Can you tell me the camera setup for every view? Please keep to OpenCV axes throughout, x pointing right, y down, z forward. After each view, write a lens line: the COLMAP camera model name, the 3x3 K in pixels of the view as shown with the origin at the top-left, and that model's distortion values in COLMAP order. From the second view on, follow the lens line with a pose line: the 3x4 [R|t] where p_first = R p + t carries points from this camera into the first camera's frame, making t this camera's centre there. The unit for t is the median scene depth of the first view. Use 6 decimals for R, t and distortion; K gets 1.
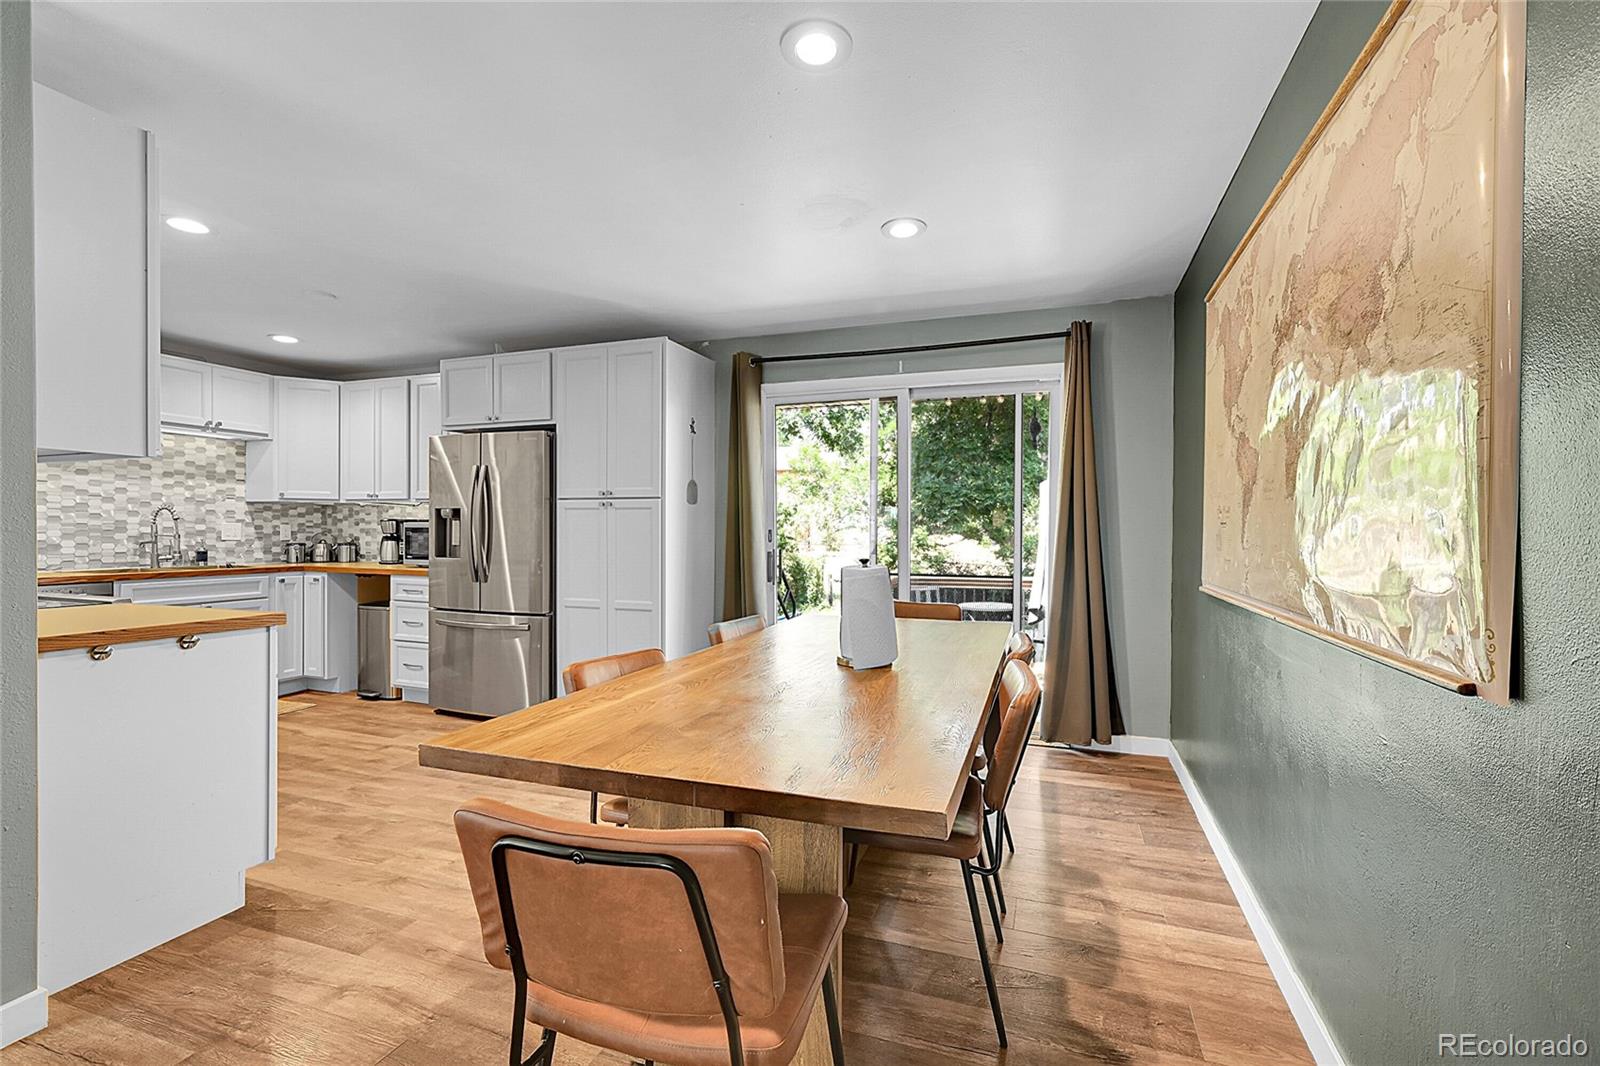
lens RADIAL K [[690.9, 0, 808.3], [0, 690.9, 535.5], [0, 0, 1]] dist [-0.000928, 0.000083]
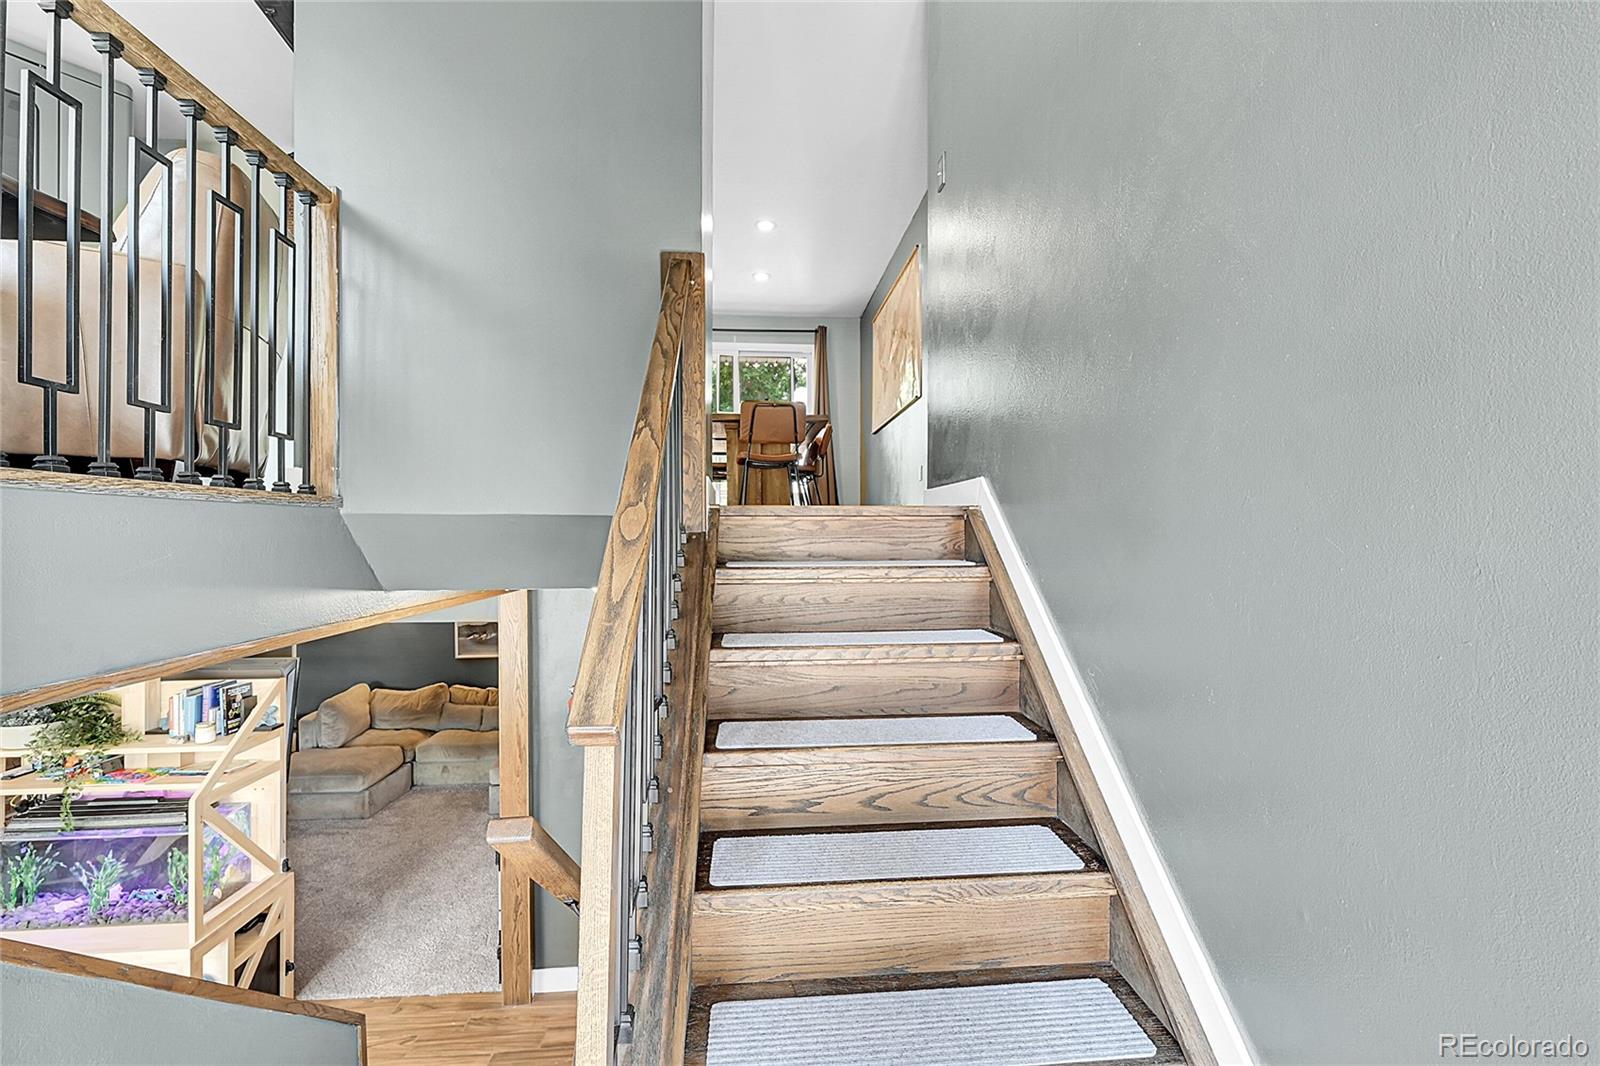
lens RADIAL K [[690.9, 0, 808.3], [0, 690.9, 535.5], [0, 0, 1]] dist [-0.000928, 0.000083]
pose [[0.910055, -0.006325, 0.414439, -0.423389], [0.008208, 0.999962, -0.002763, 0.273902], [-0.414406, 0.005917, 0.910073, -0.736767]]
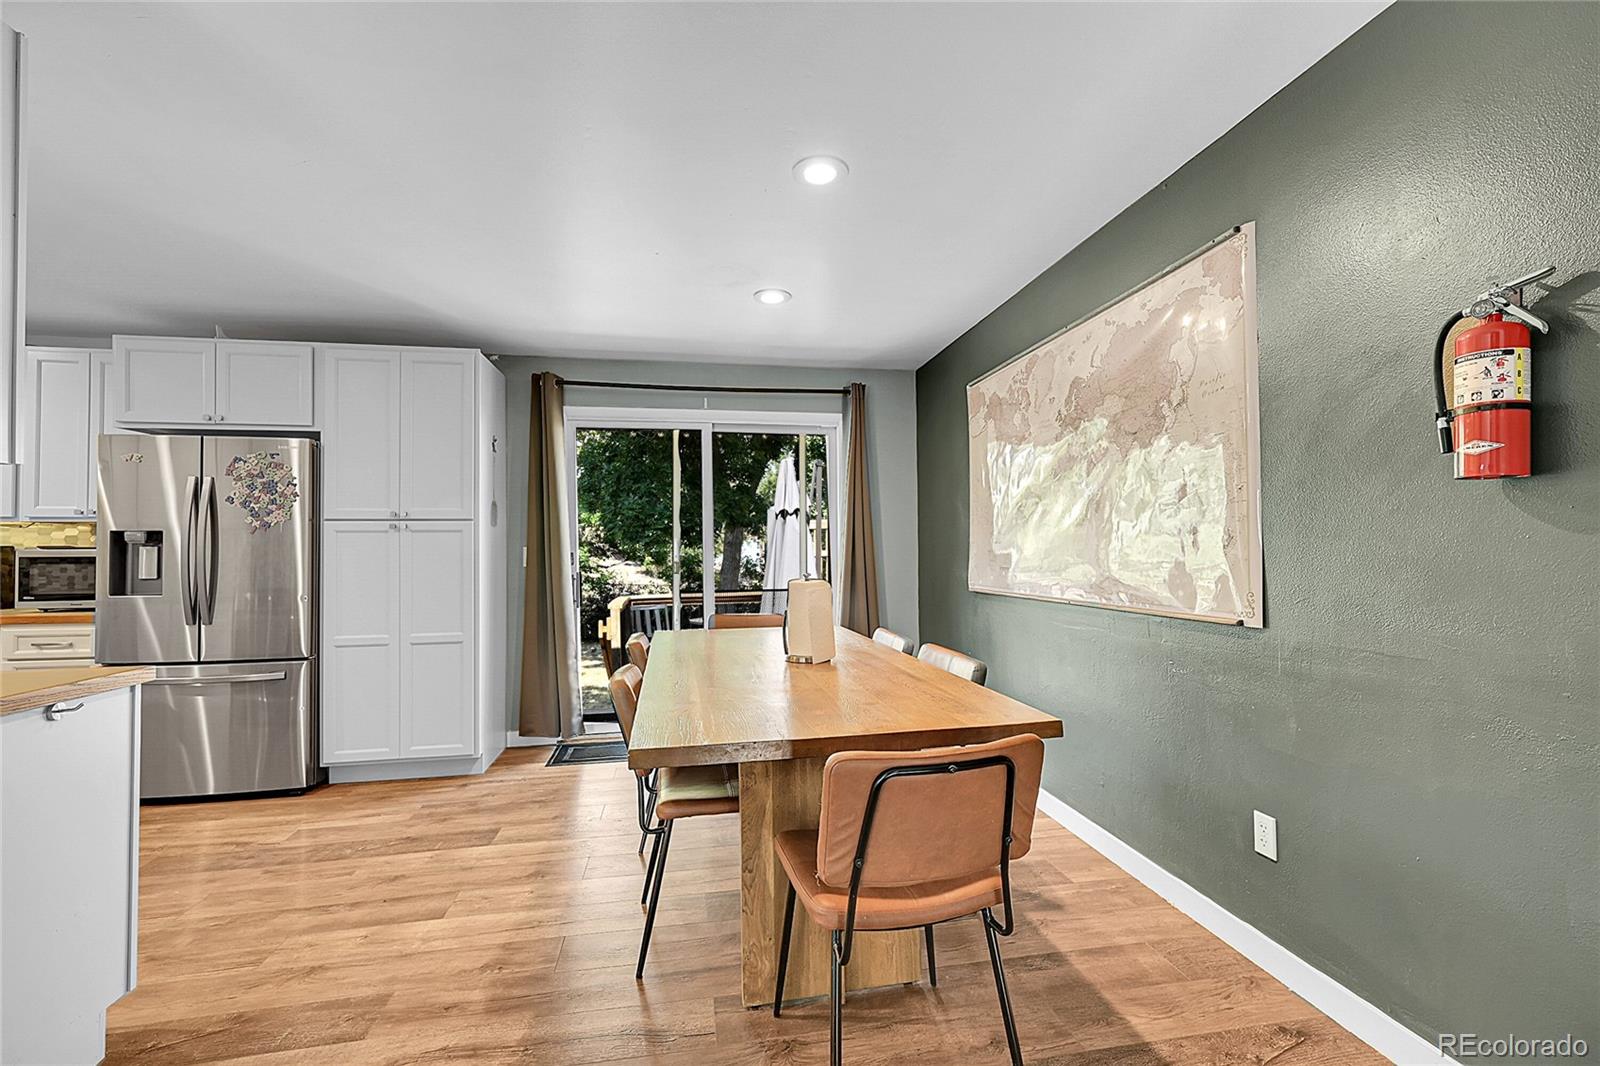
lens RADIAL K [[690.9, 0, 808.3], [0, 690.9, 535.5], [0, 0, 1]] dist [-0.000928, 0.000083]
pose [[0.864674, -0.002593, 0.502327, -0.240176], [0.017766, 0.999519, -0.025421, -0.001390], [-0.502020, 0.030906, 0.864304, -0.027068]]
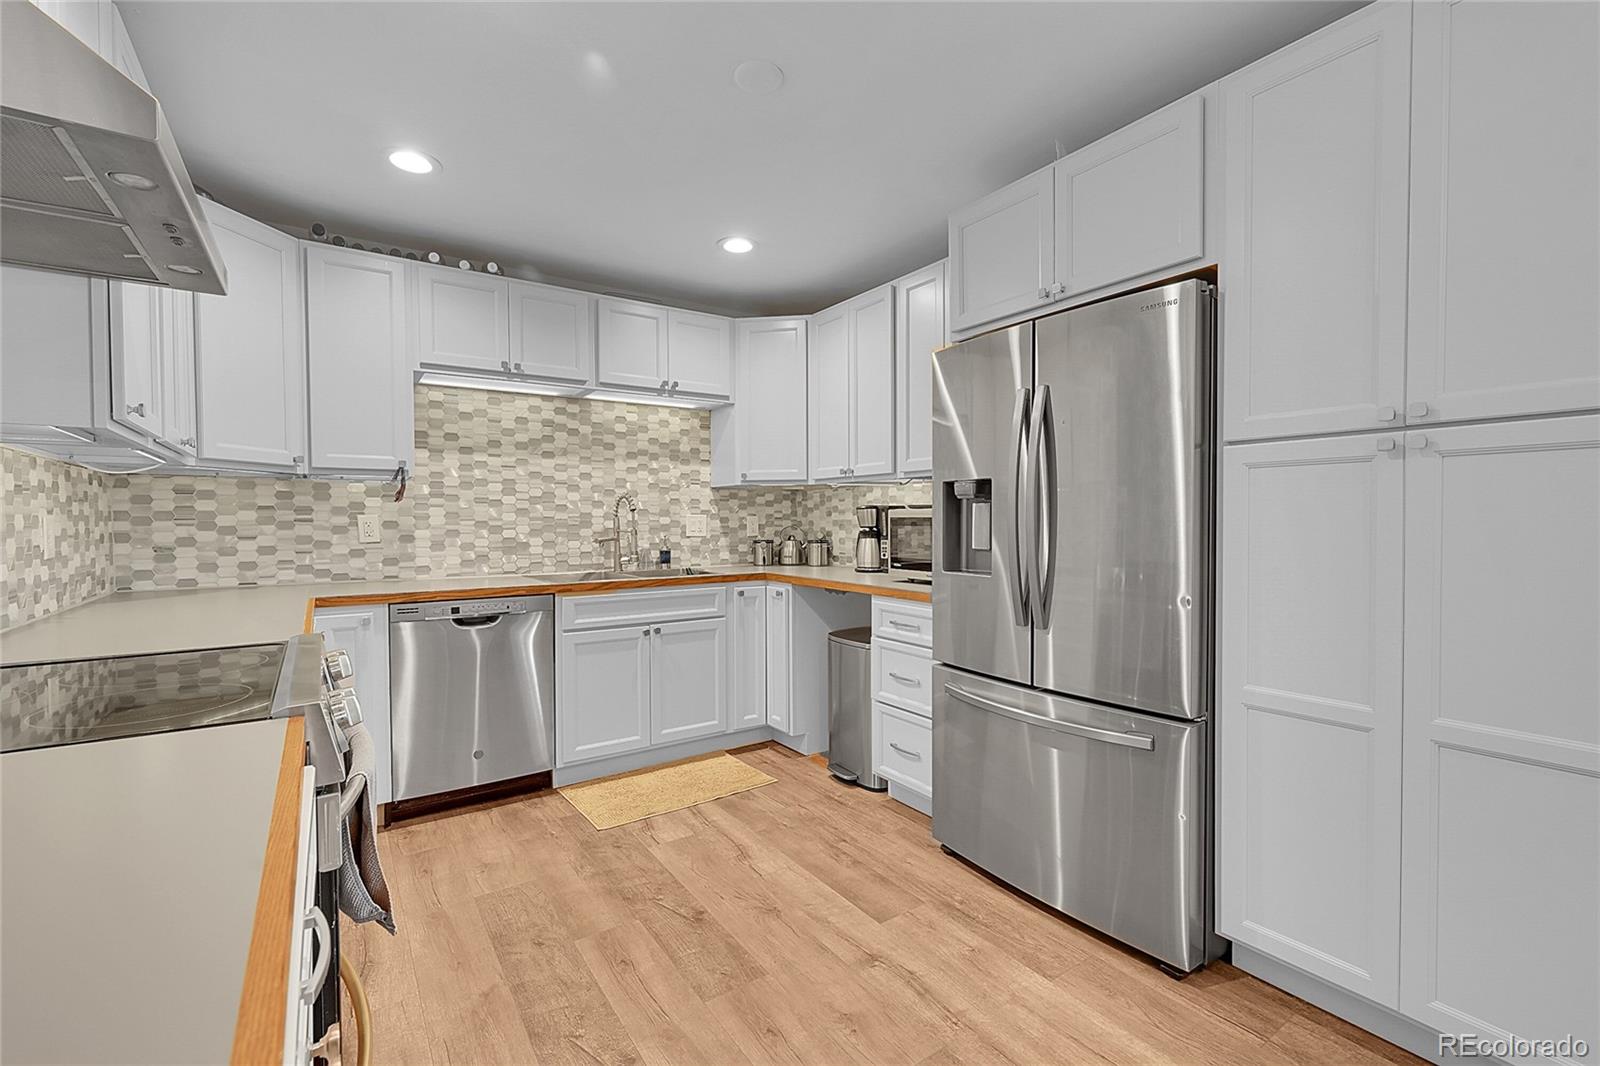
lens RADIAL K [[690.9, 0, 808.3], [0, 690.9, 535.5], [0, 0, 1]] dist [-0.000928, 0.000083]
pose [[0.813799, 0.002958, -0.581138, -0.284635], [0.005484, 0.999903, 0.012769, -0.003904], [0.581120, -0.013578, 0.813705, 0.453017]]
